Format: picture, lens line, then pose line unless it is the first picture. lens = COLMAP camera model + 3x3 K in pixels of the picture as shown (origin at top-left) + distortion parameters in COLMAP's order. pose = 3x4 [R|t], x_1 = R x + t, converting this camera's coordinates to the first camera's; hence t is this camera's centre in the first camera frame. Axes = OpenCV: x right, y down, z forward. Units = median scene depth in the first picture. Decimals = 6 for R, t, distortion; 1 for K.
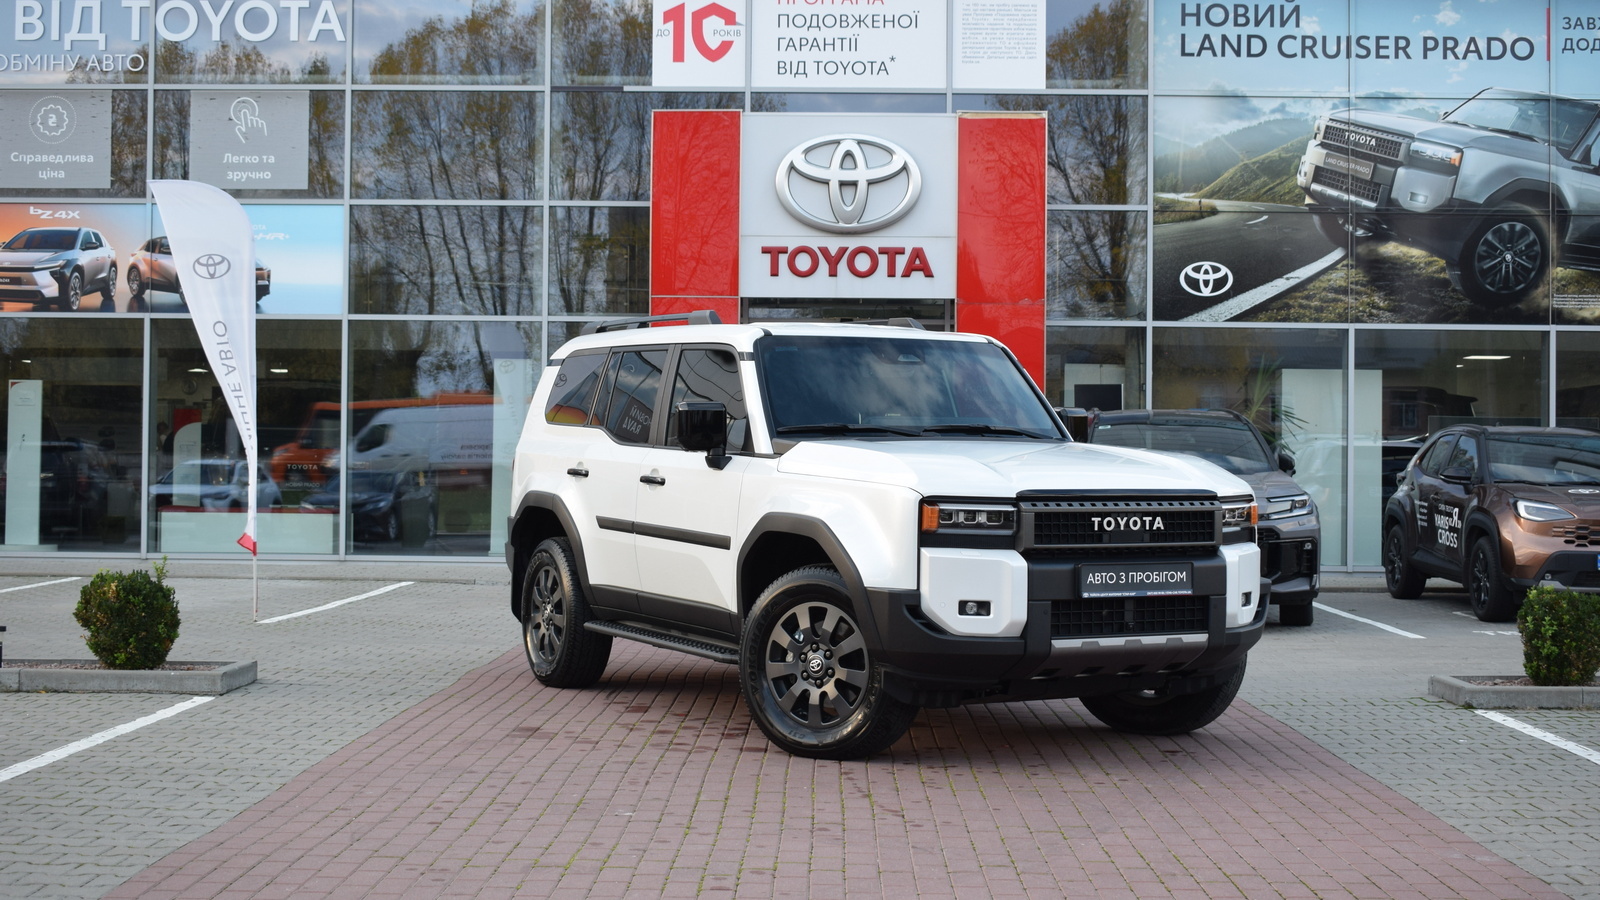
lens RADIAL K [[2153.6, 0, 800.0], [0, 2153.6, 450.0], [0, 0, 1]] dist [-0.022868, -0.011586]
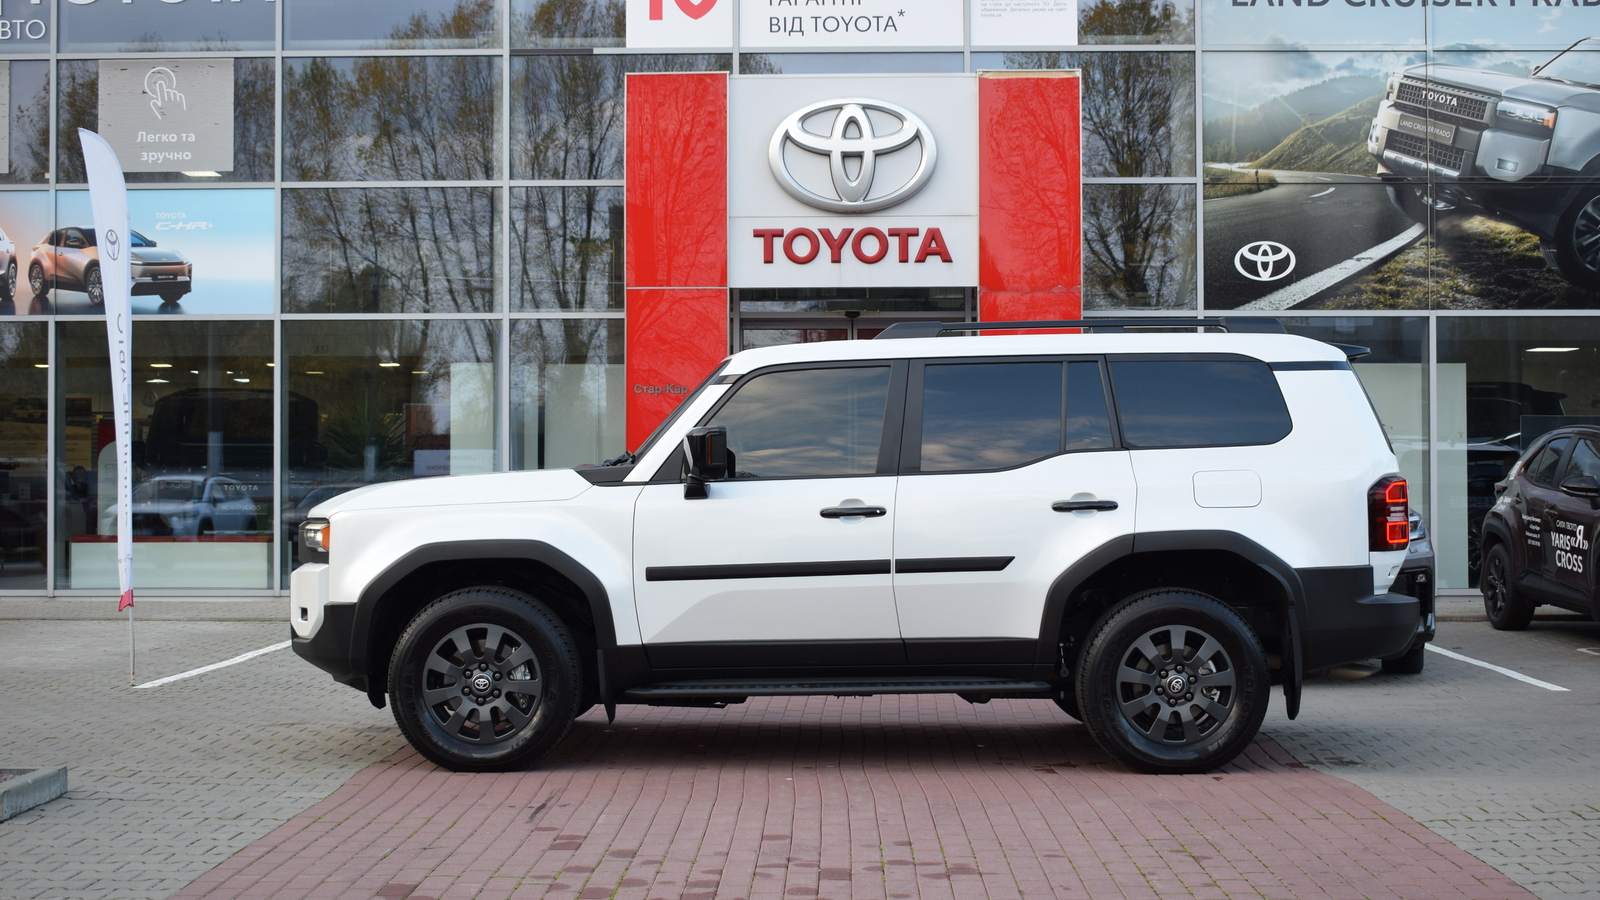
lens RADIAL K [[2135.3, 0, 800.0], [0, 2135.3, 450.0], [0, 0, 1]] dist [-0.033752, 0.004513]
pose [[0.999921, -0.012011, -0.003648, 0.002925], [0.012005, 0.999927, -0.001662, -0.003869], [0.003668, 0.001618, 0.999992, 0.137178]]
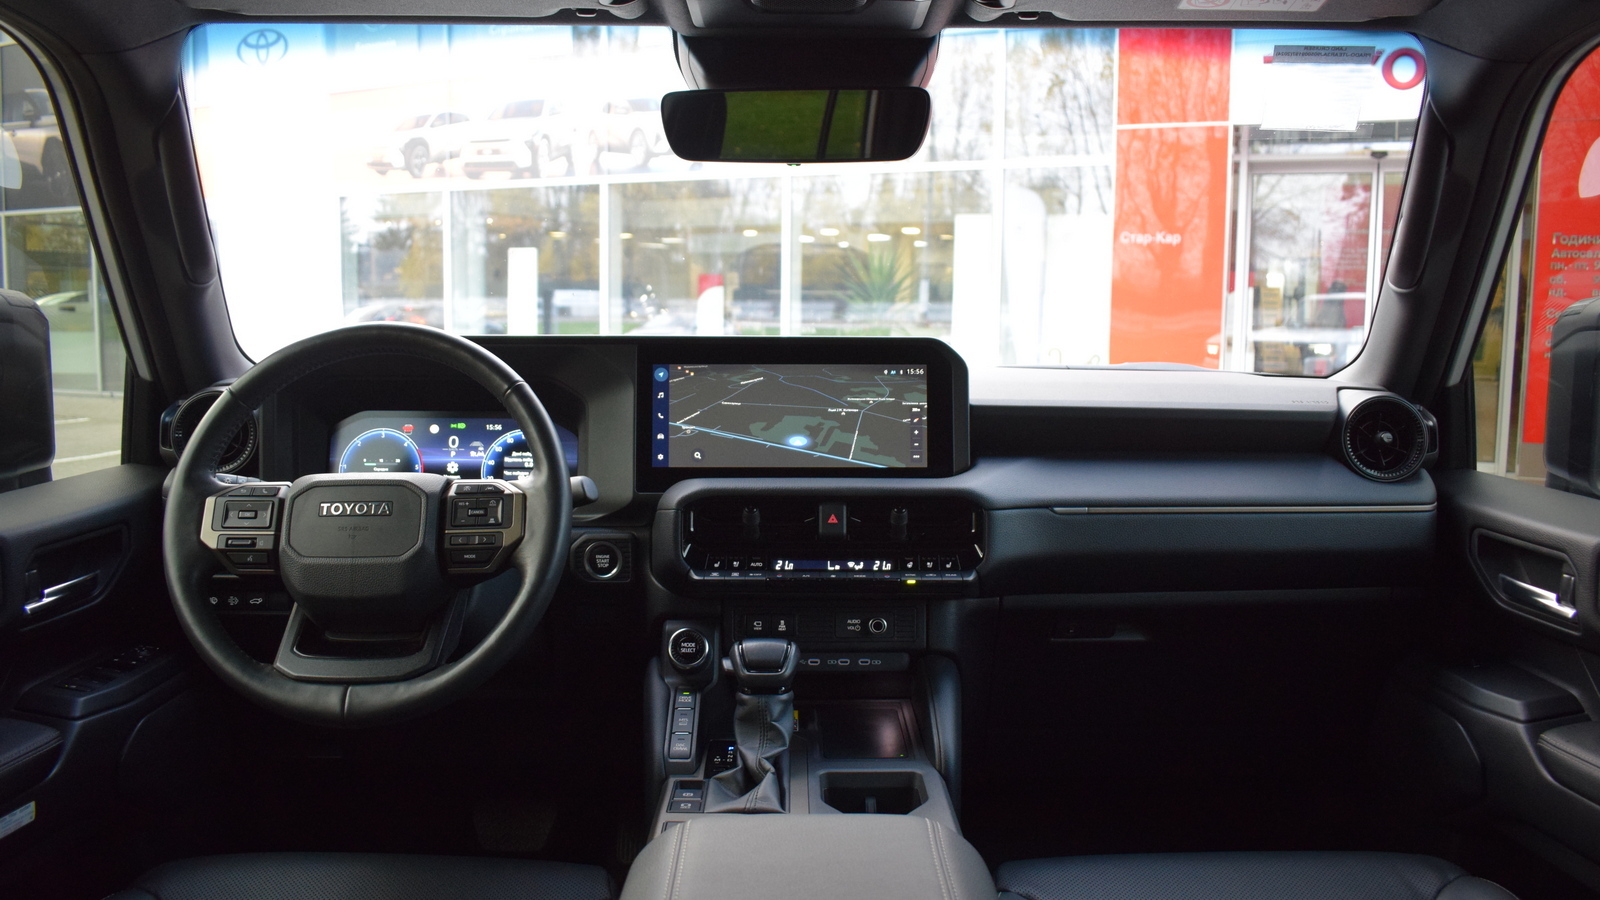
lens RADIAL K [[1305.0, 0, 800.0], [0, 1305.0, 450.0], [0, 0, 1]] dist [-0.089720, 0.001748]
pose [[0.914920, 0.042407, -0.401401, 0.020483], [0.000543, 0.994335, 0.106286, -0.002915], [0.403635, -0.097461, 0.909714, 0.487903]]
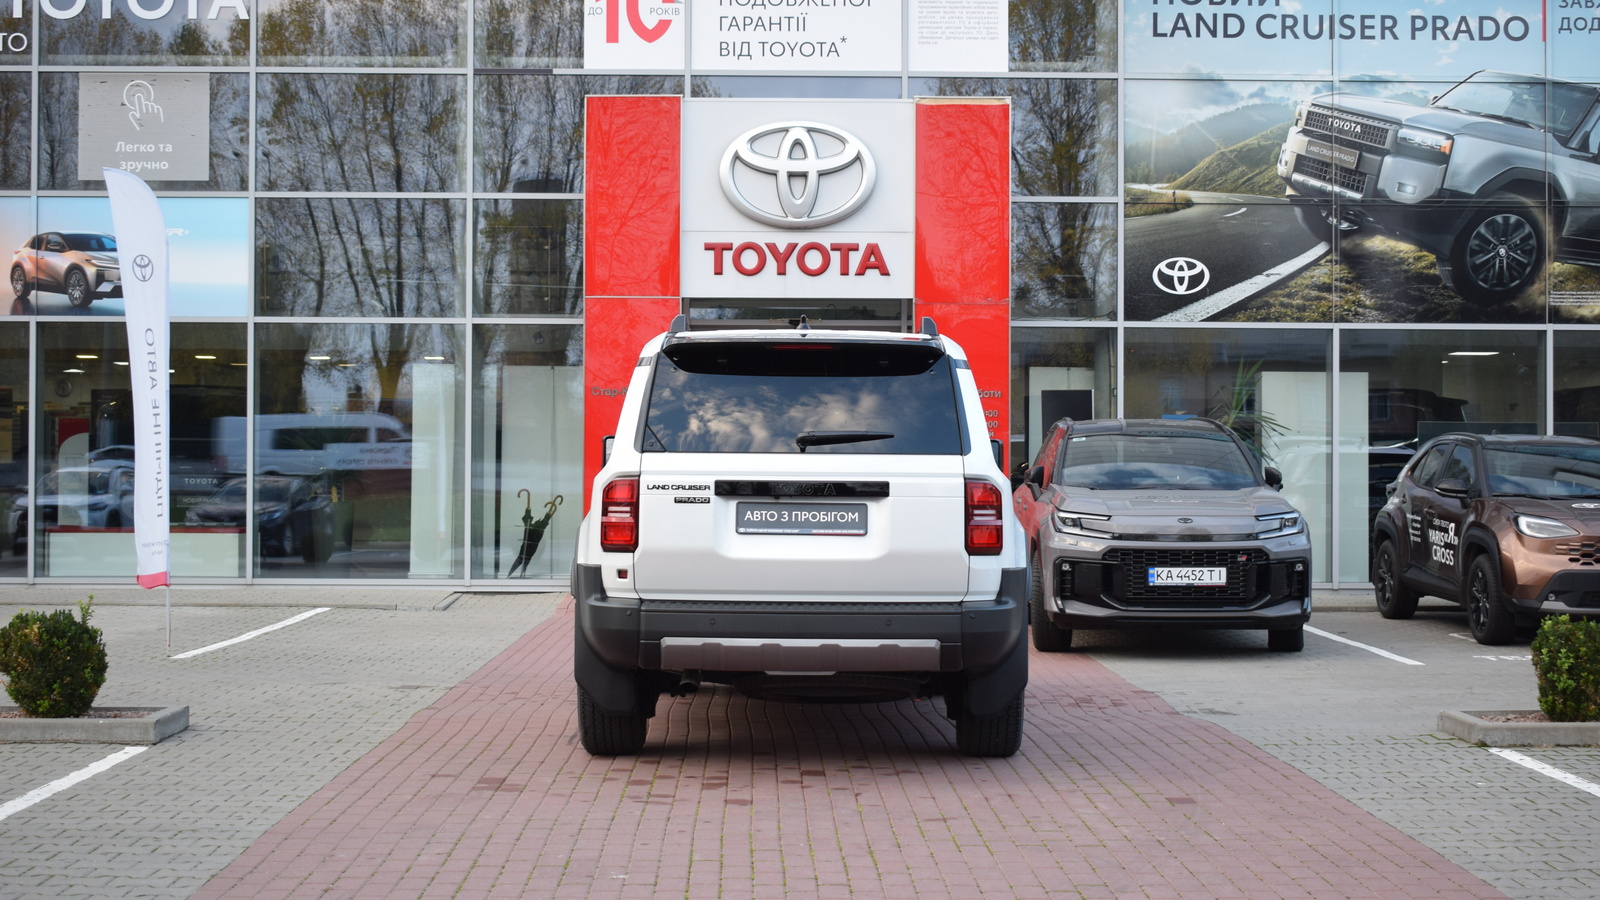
lens RADIAL K [[2349.9, 0, 800.0], [0, 2349.9, 450.0], [0, 0, 1]] dist [-0.009231, -0.005391]
pose [[0.999378, -0.005097, 0.034885, -0.012133], [0.005034, 0.999986, 0.001876, -0.006775], [-0.034894, -0.001699, 0.999390, -0.012007]]
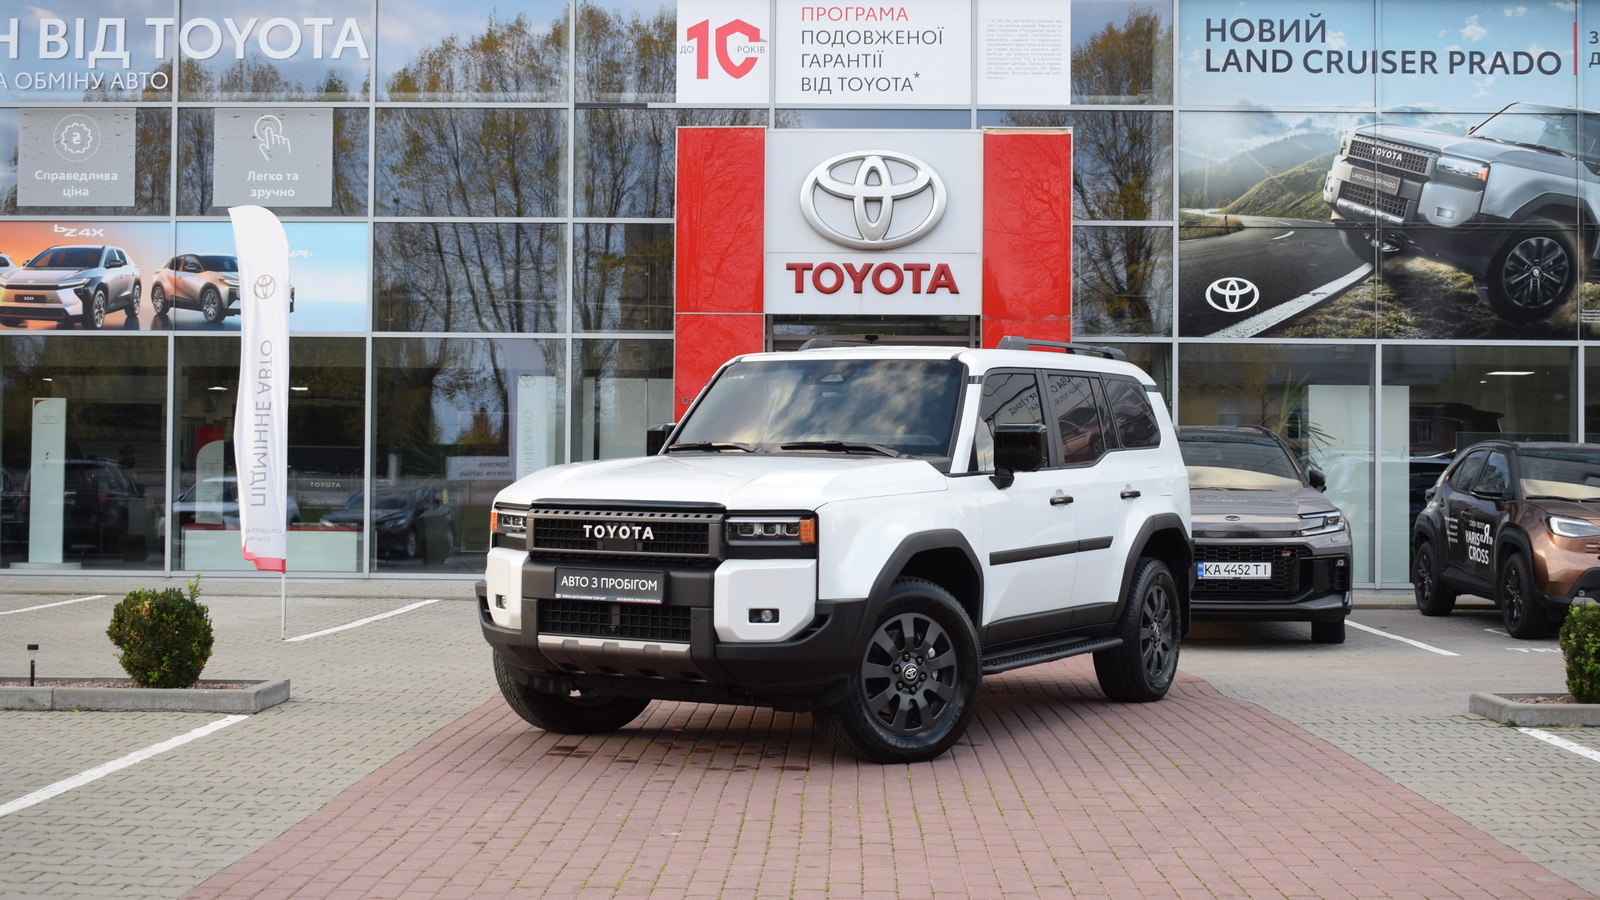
lens RADIAL K [[2153.6, 0, 800.0], [0, 2153.6, 450.0], [0, 0, 1]] dist [-0.022868, -0.011586]
pose [[0.999979, -0.001445, -0.006346, -0.005192], [0.001393, 0.999966, -0.008136, 0.000219], [0.006358, 0.008127, 0.999947, 0.002958]]
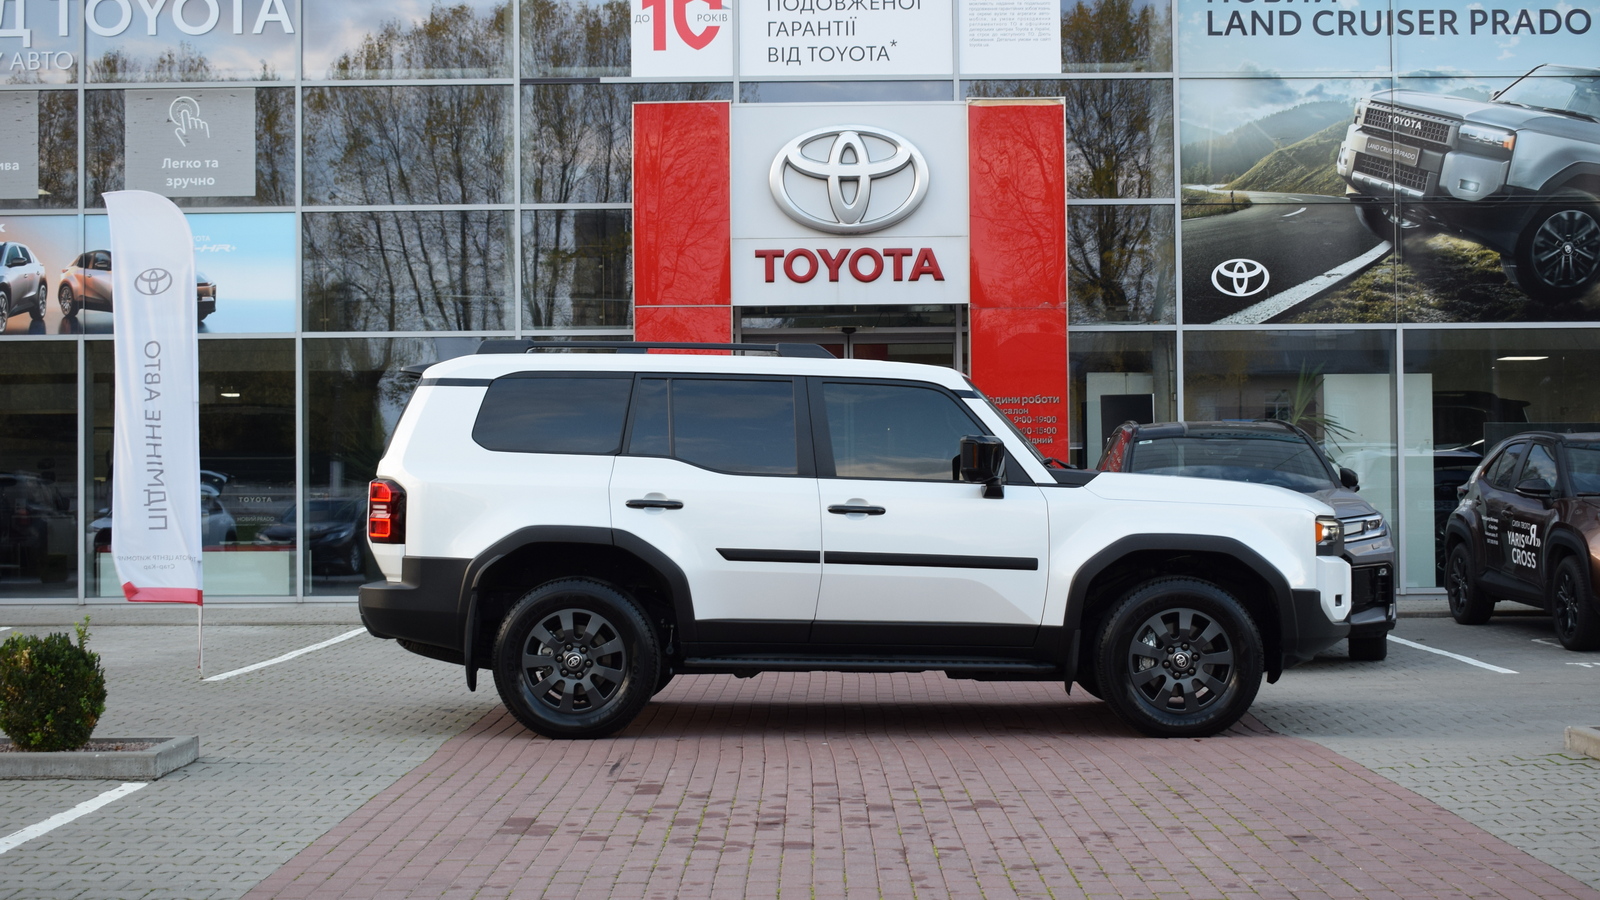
lens RADIAL K [[2213.3, 0, 800.0], [0, 2213.3, 450.0], [0, 0, 1]] dist [-0.025148, -0.002951]
pose [[0.999768, -0.017751, 0.012241, -0.011490], [0.017841, 0.999814, -0.007346, -0.002504], [-0.012108, 0.007563, 0.999898, 0.061438]]
